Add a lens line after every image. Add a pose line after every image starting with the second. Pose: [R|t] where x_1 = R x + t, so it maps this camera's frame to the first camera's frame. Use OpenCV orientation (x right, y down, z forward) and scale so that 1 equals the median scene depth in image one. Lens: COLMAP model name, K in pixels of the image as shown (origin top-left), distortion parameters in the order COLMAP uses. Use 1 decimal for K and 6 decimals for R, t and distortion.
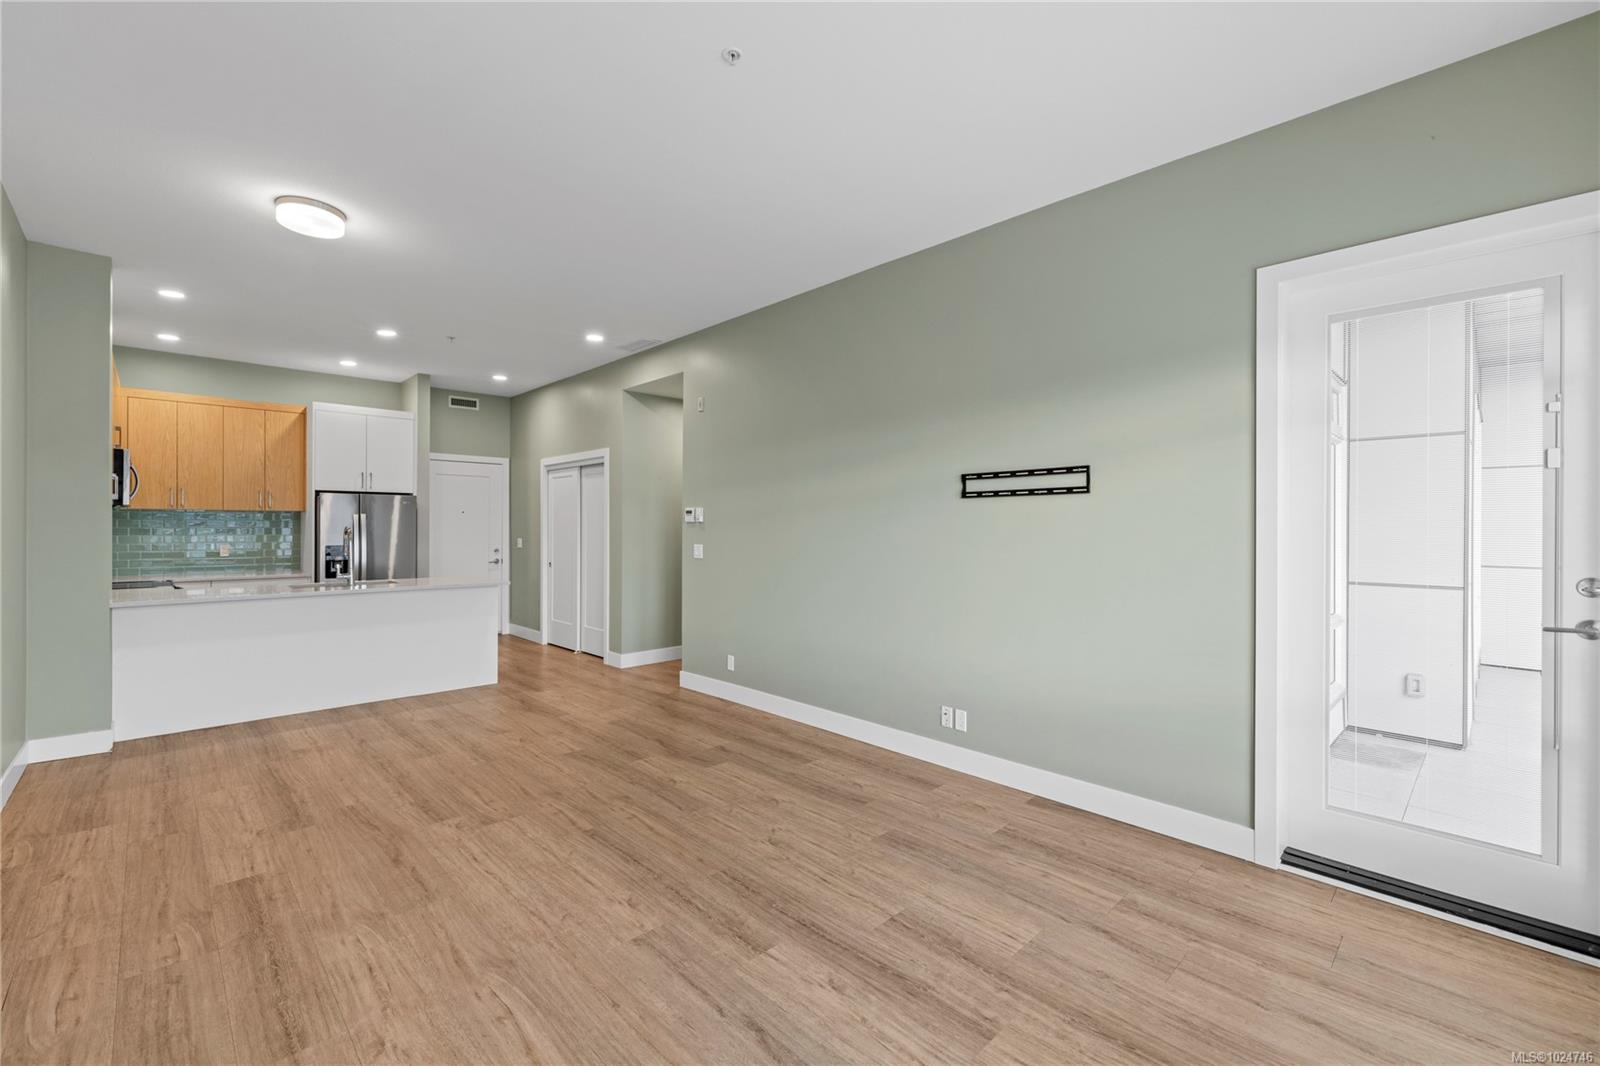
lens RADIAL K [[669.1, 0, 799.9], [0, 669.1, 525.6], [0, 0, 1]] dist [0.002283, 0.000343]
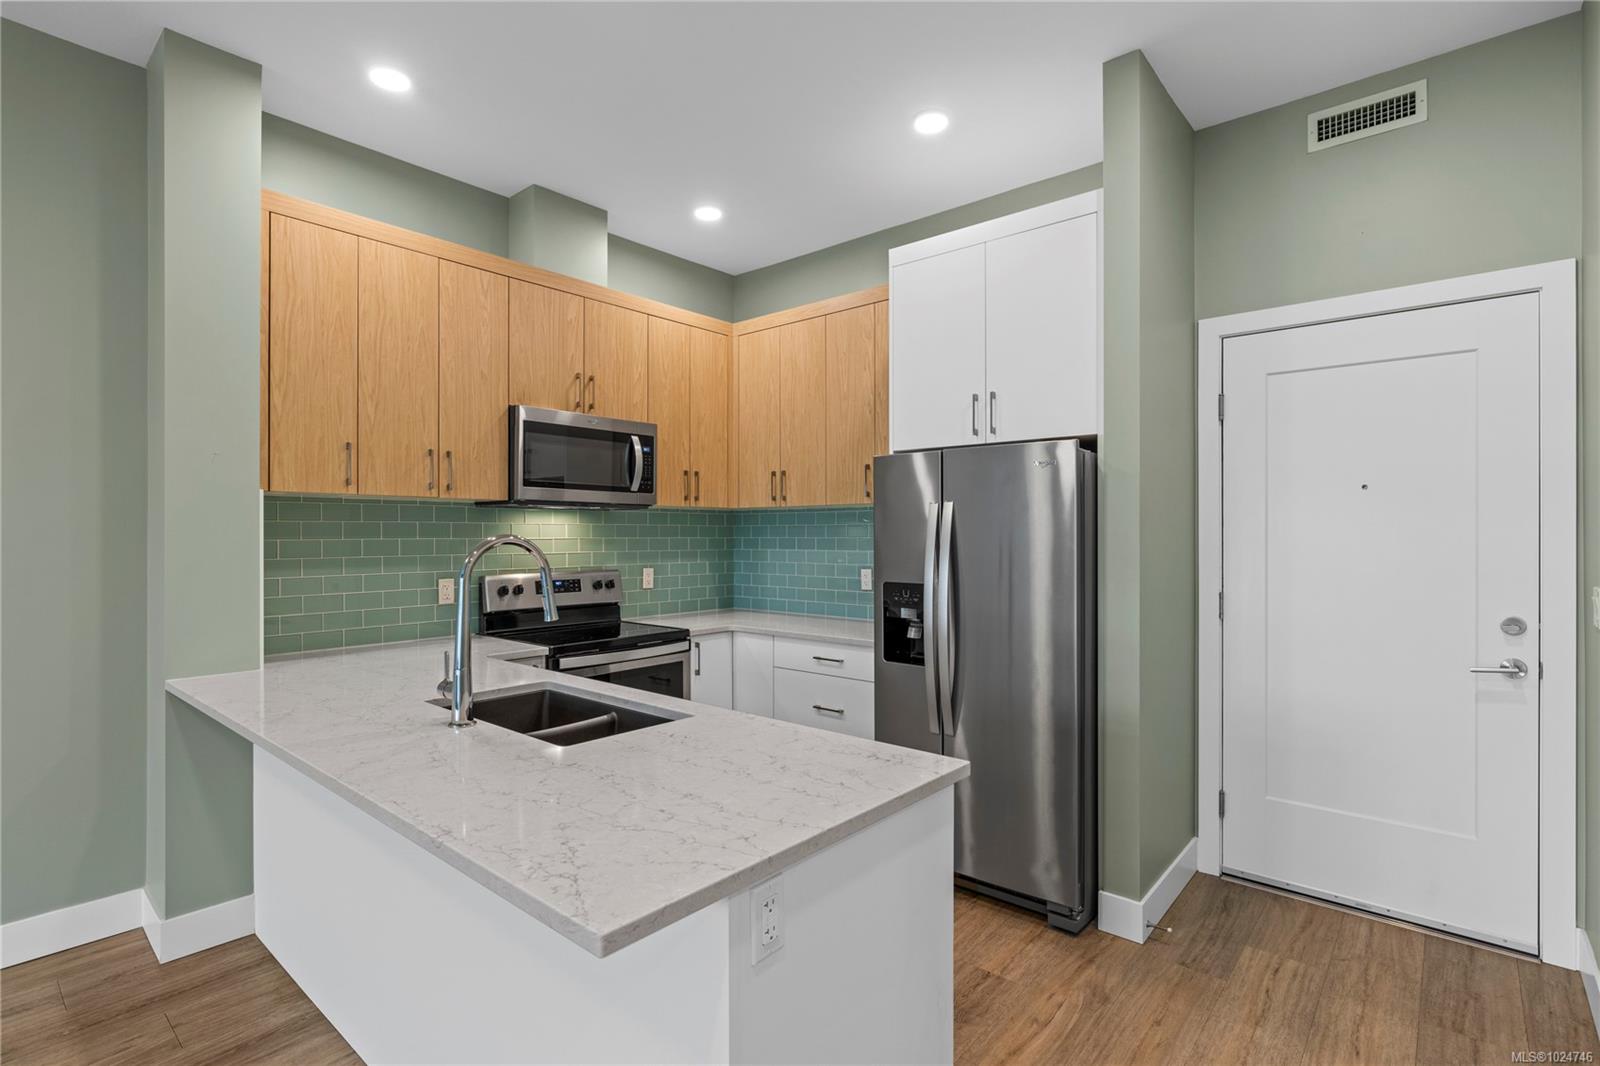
lens RADIAL K [[766.4, 0, 796.7], [0, 766.4, 534.7], [0, 0, 1]] dist [-0.001399, -0.000070]
pose [[0.083083, -0.003222, -0.996537, -0.226612], [0.000246, 0.999995, -0.003213, 0.002463], [0.996543, 0.000022, 0.083083, 0.878800]]
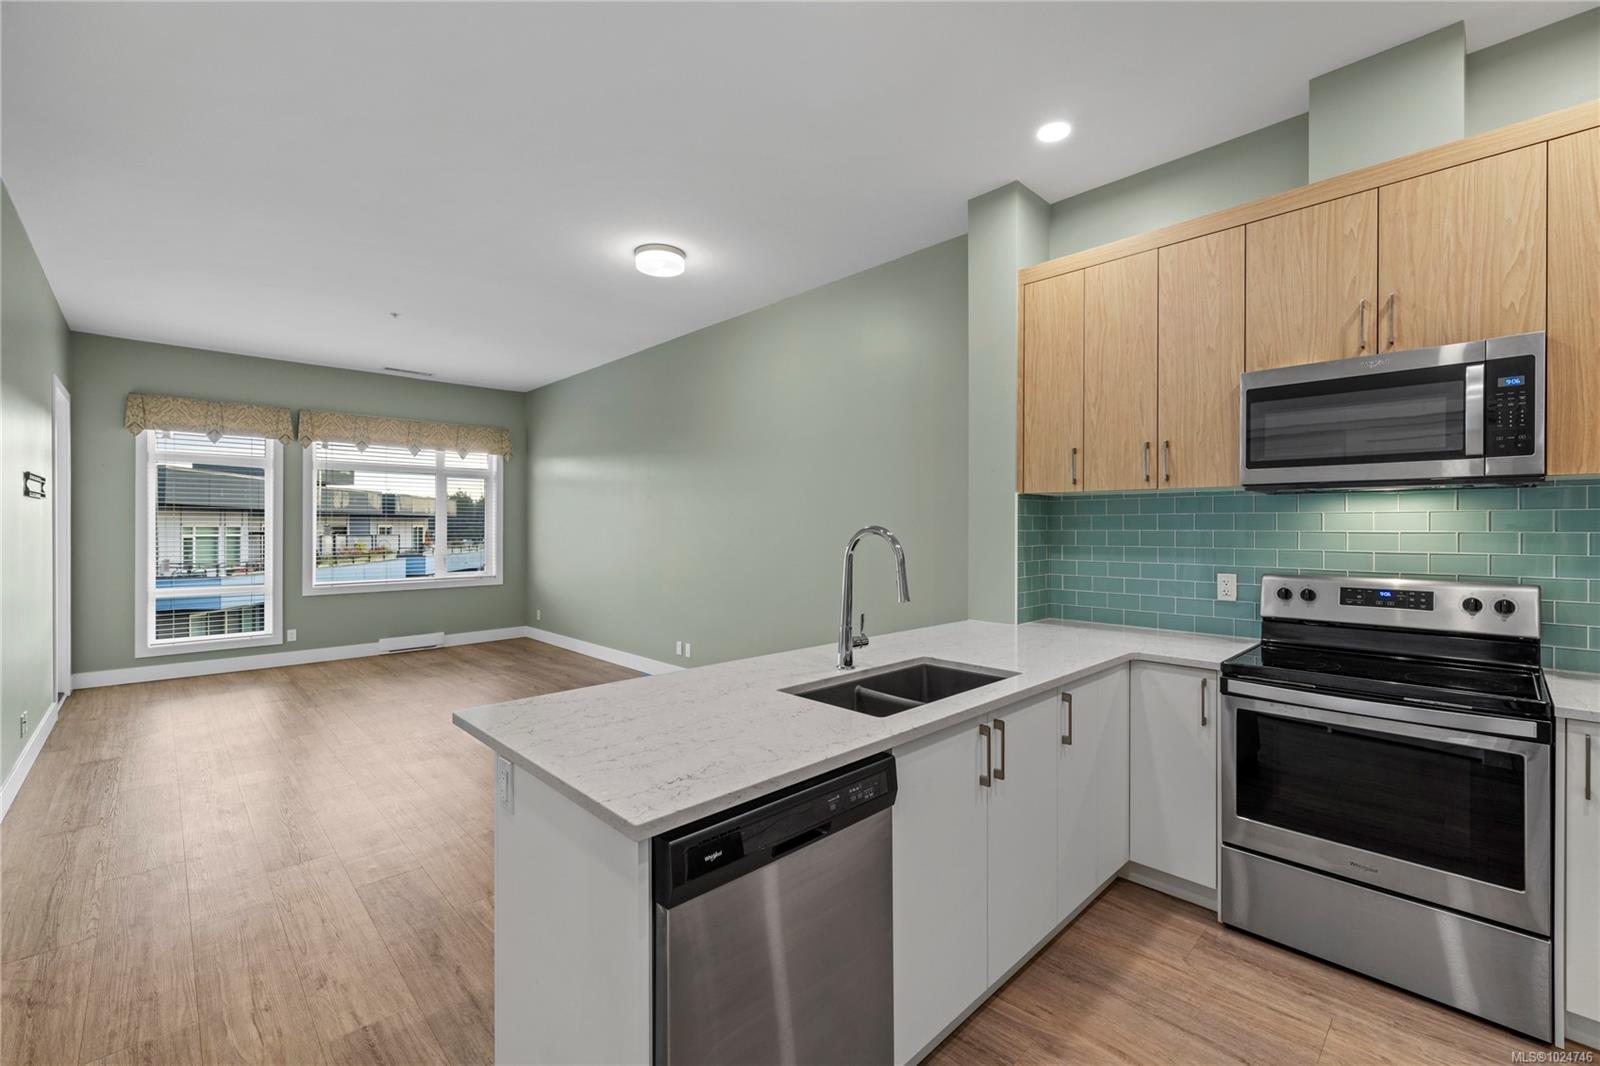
lens RADIAL K [[669.1, 0, 799.9], [0, 669.1, 525.6], [0, 0, 1]] dist [0.002283, 0.000343]
pose [[-0.999969, -0.003519, 0.007030, -0.502804], [-0.003506, 0.999992, 0.001766, 0.000469], [-0.007036, 0.001741, -0.999974, 1.114870]]
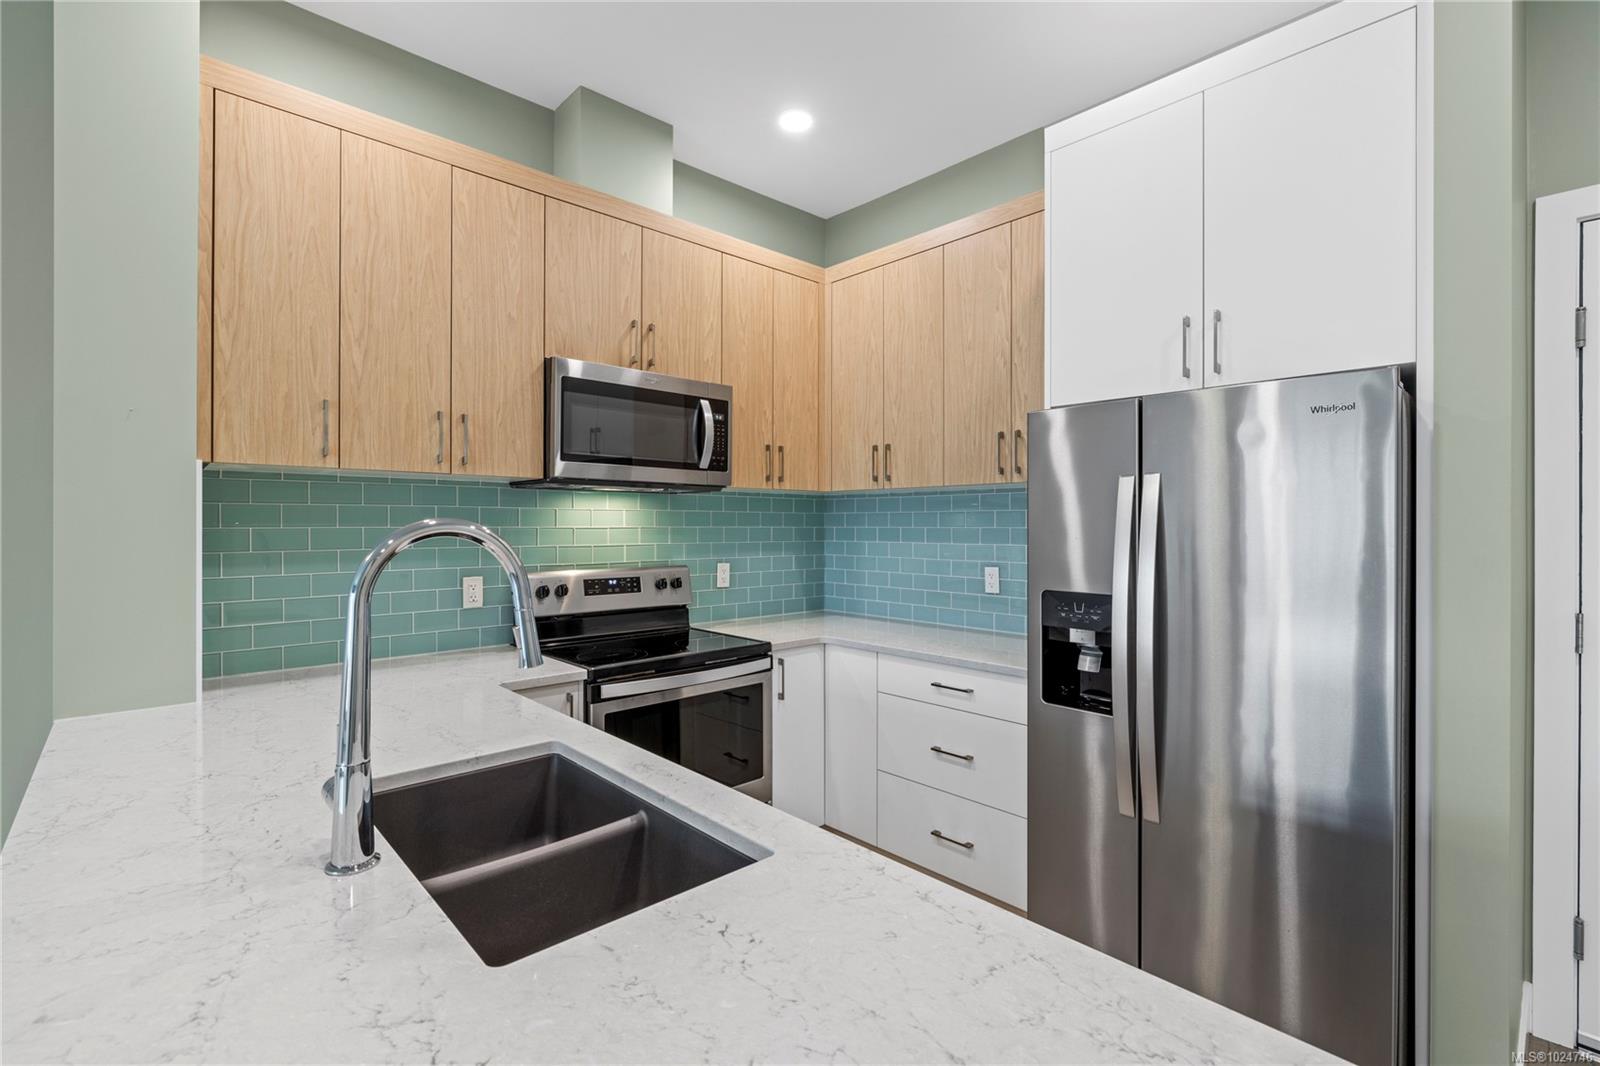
lens RADIAL K [[718.4, 0, 800.8], [0, 718.4, 525.9], [0, 0, 1]] dist [-0.001470, -0.000114]
pose [[-0.020711, -0.001865, -0.999784, -0.377390], [-0.002888, 0.999994, -0.001806, 0.003088], [0.999781, 0.002850, -0.020717, 0.872762]]
